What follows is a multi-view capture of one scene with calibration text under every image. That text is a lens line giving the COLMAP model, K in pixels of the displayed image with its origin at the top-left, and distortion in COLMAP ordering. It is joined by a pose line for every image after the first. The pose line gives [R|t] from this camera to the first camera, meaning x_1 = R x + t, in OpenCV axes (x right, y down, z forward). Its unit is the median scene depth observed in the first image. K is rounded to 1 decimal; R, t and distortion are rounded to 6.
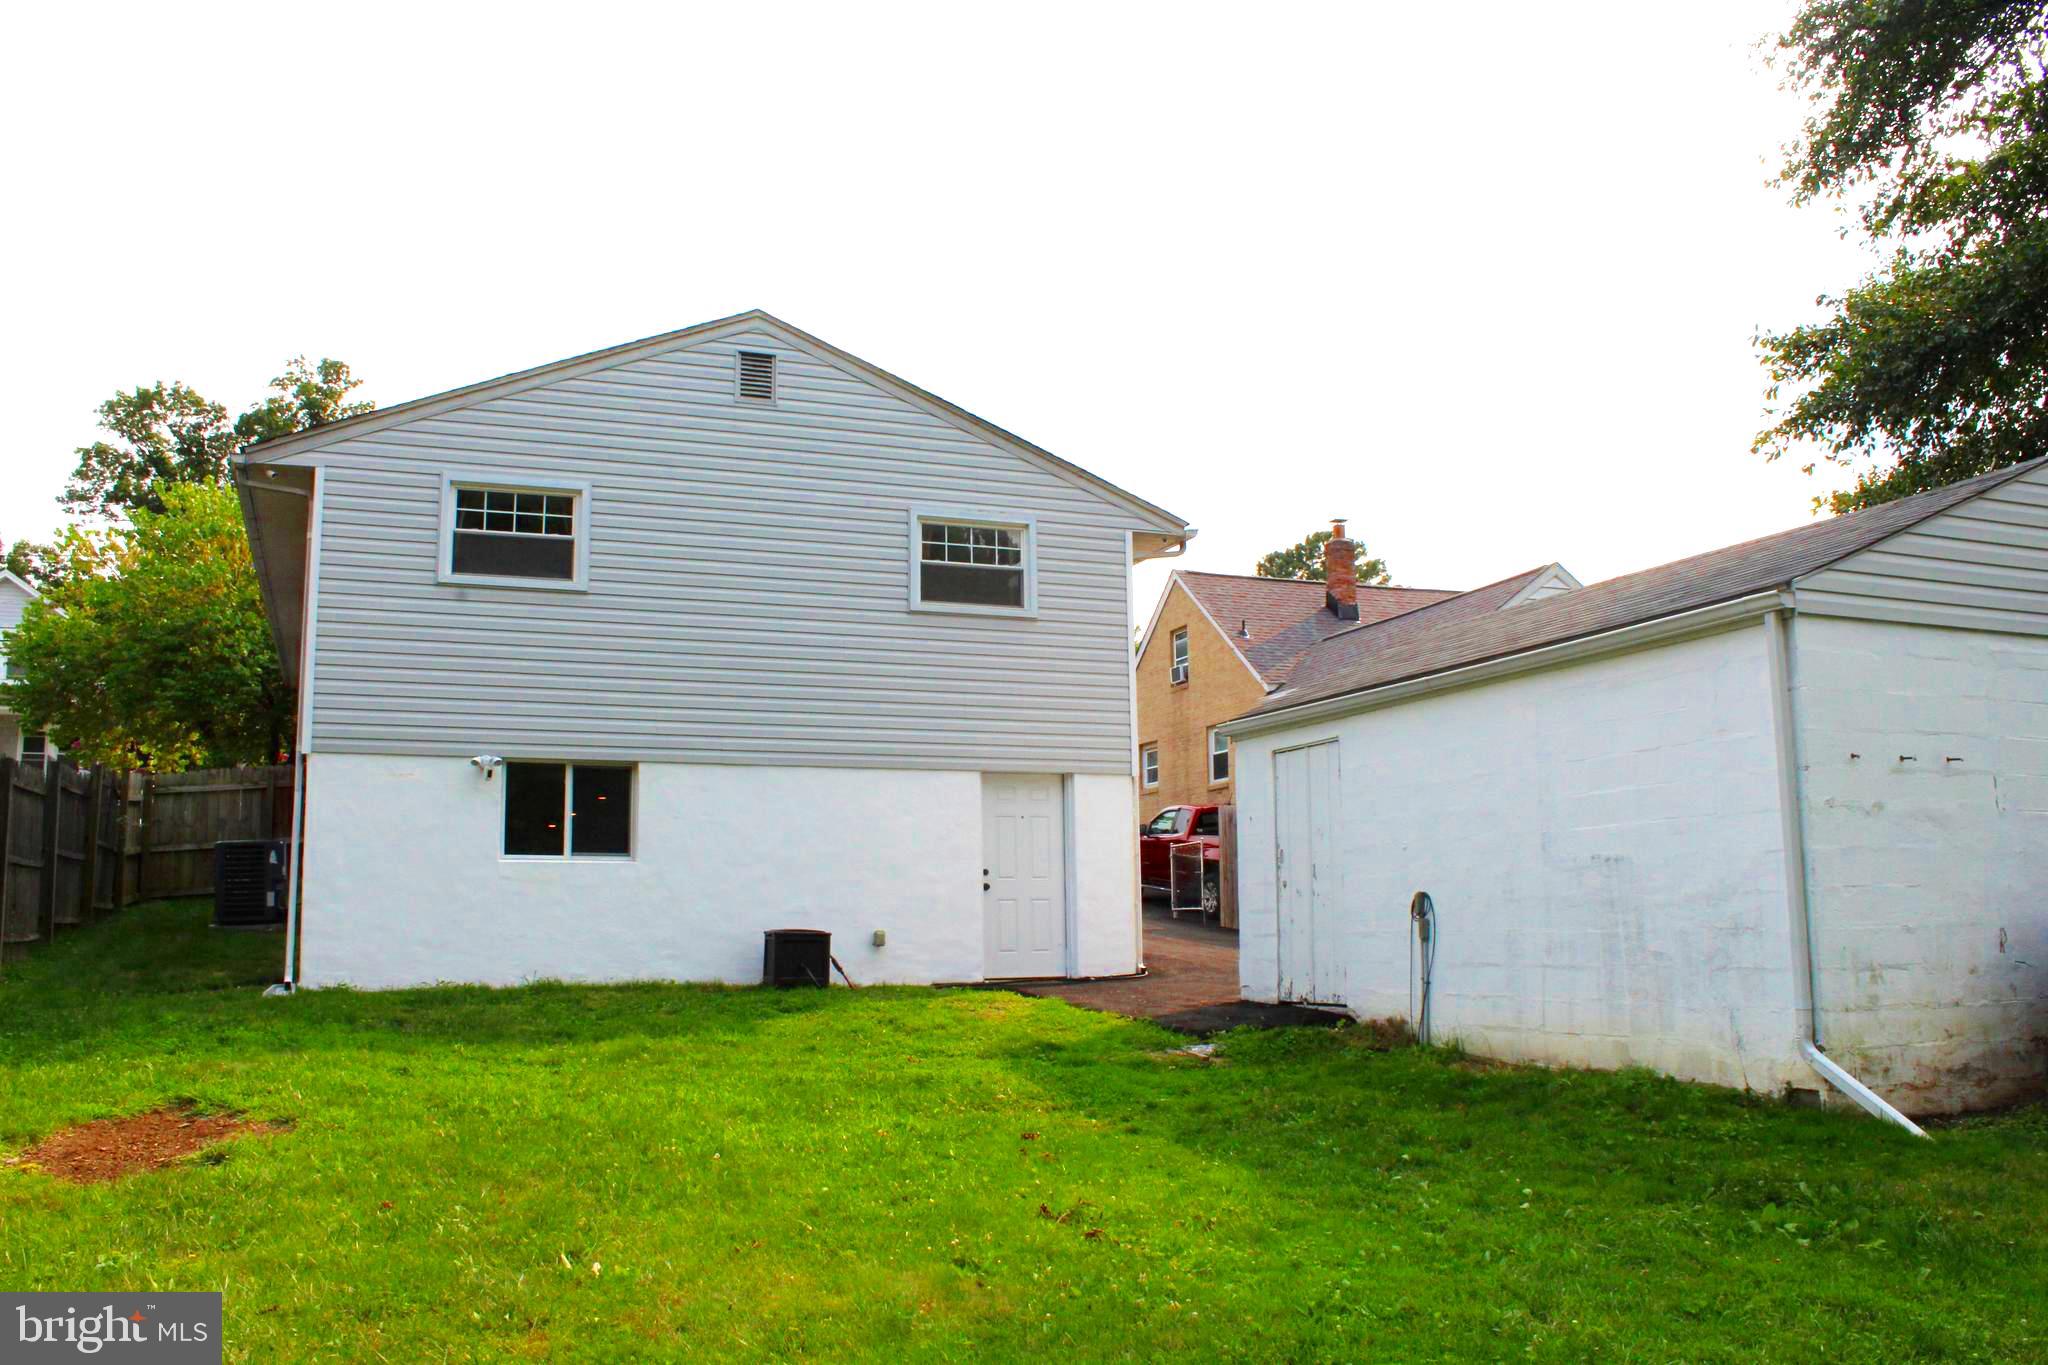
lens RADIAL K [[1741.8, 0, 1049.3], [0, 1741.8, 680.3], [0, 0, 1]] dist [-0.158955, 0.154423]
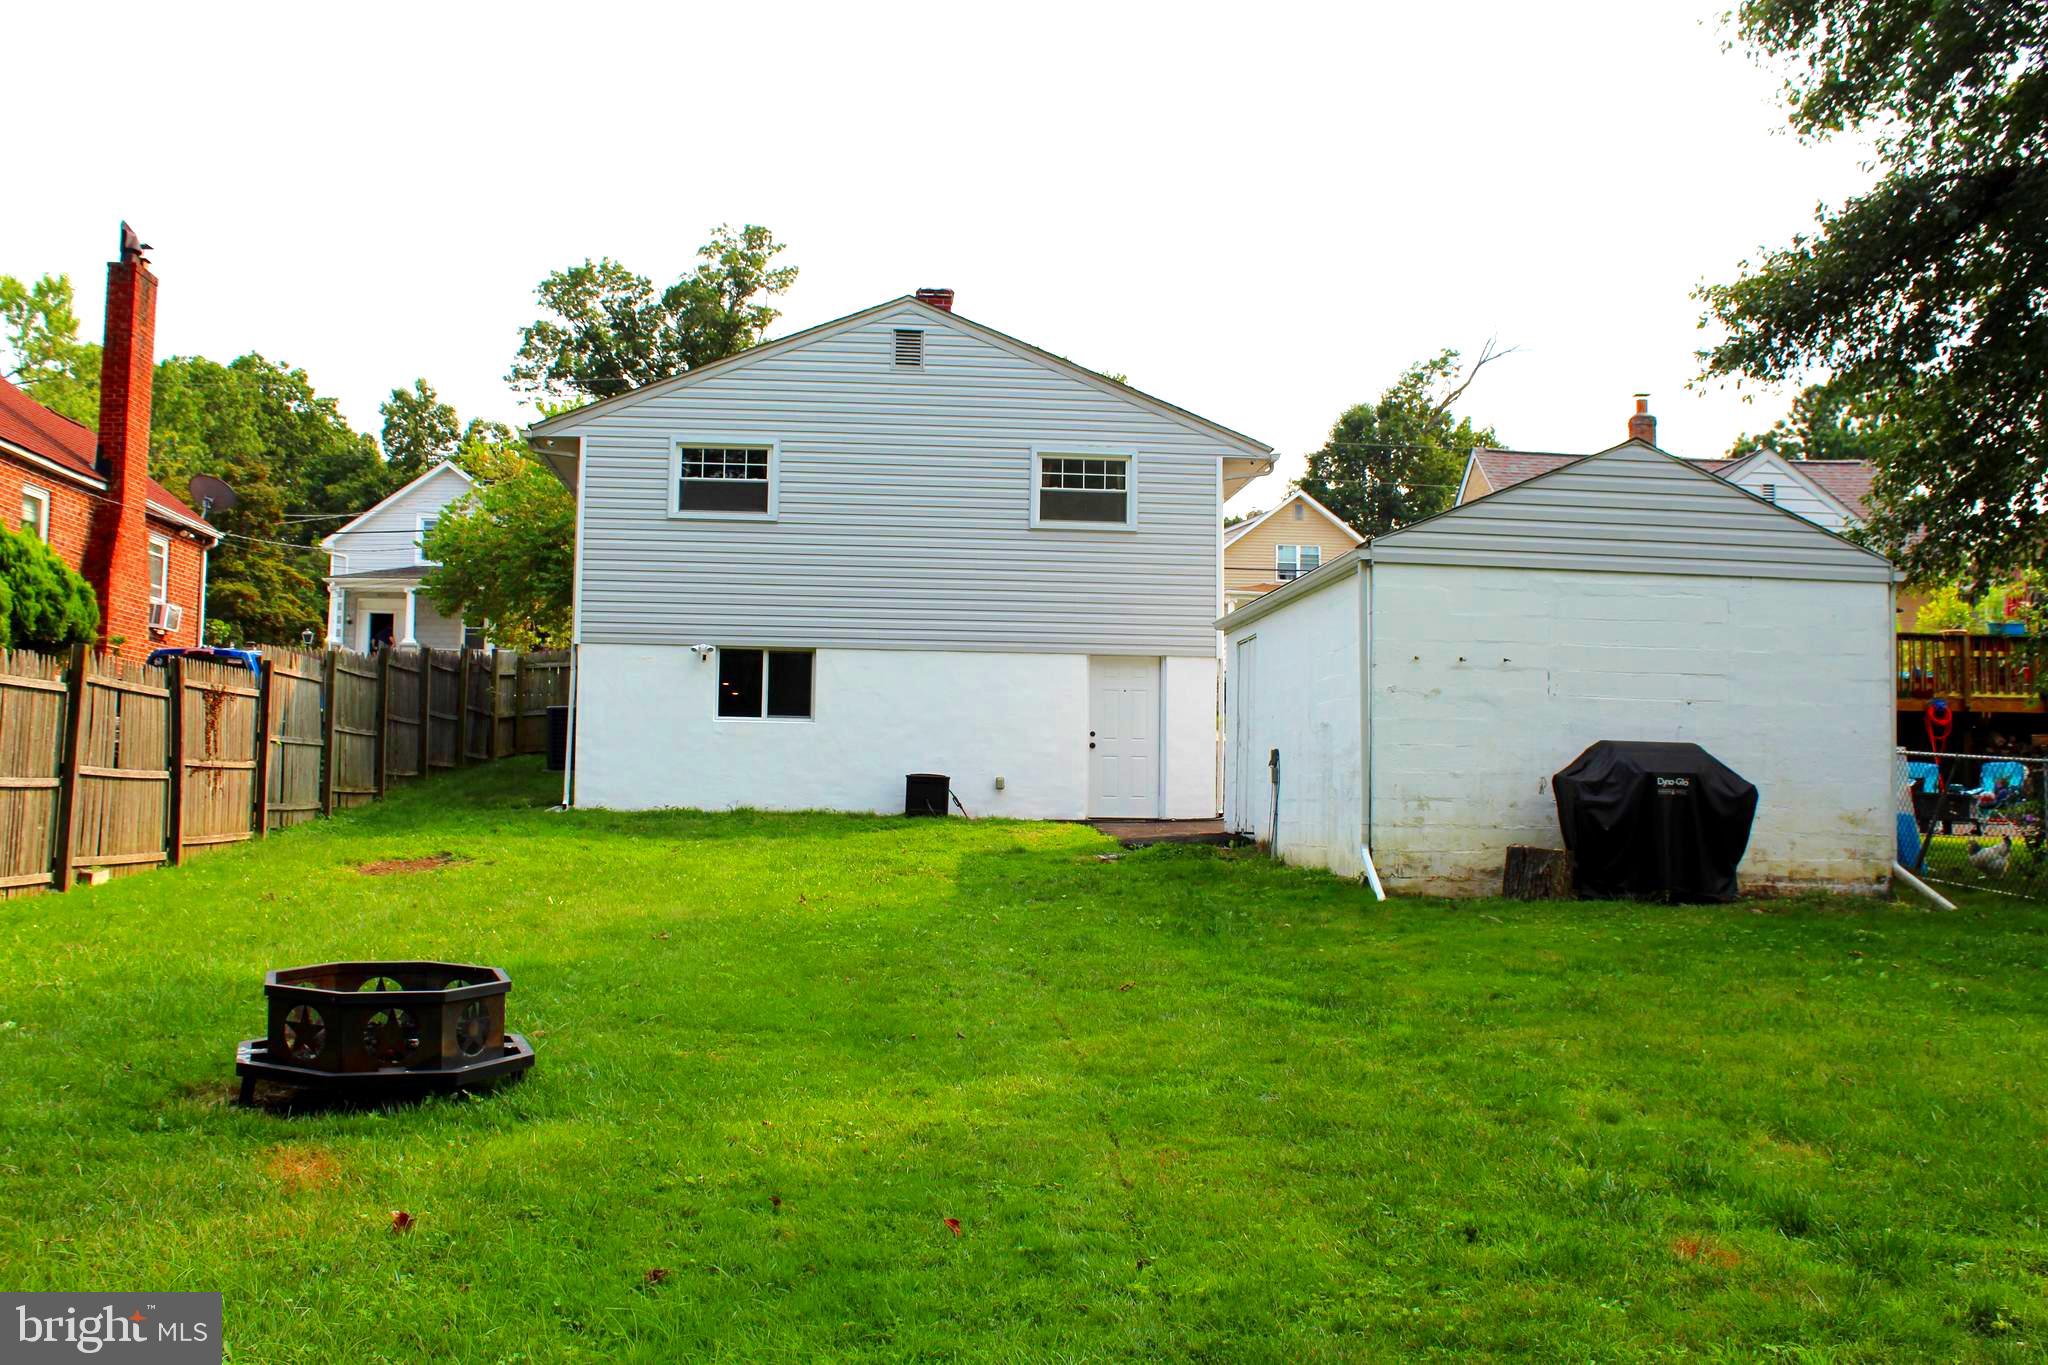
lens RADIAL K [[1982.9, 0, 1024.0], [0, 1982.9, 682.5], [0, 0, 1]] dist [-0.054342, -0.001307]
pose [[0.957225, 0.007543, -0.289246, 0.334942], [0.014458, 0.997164, 0.073851, -0.034669], [0.288982, -0.074874, 0.954402, -0.393515]]
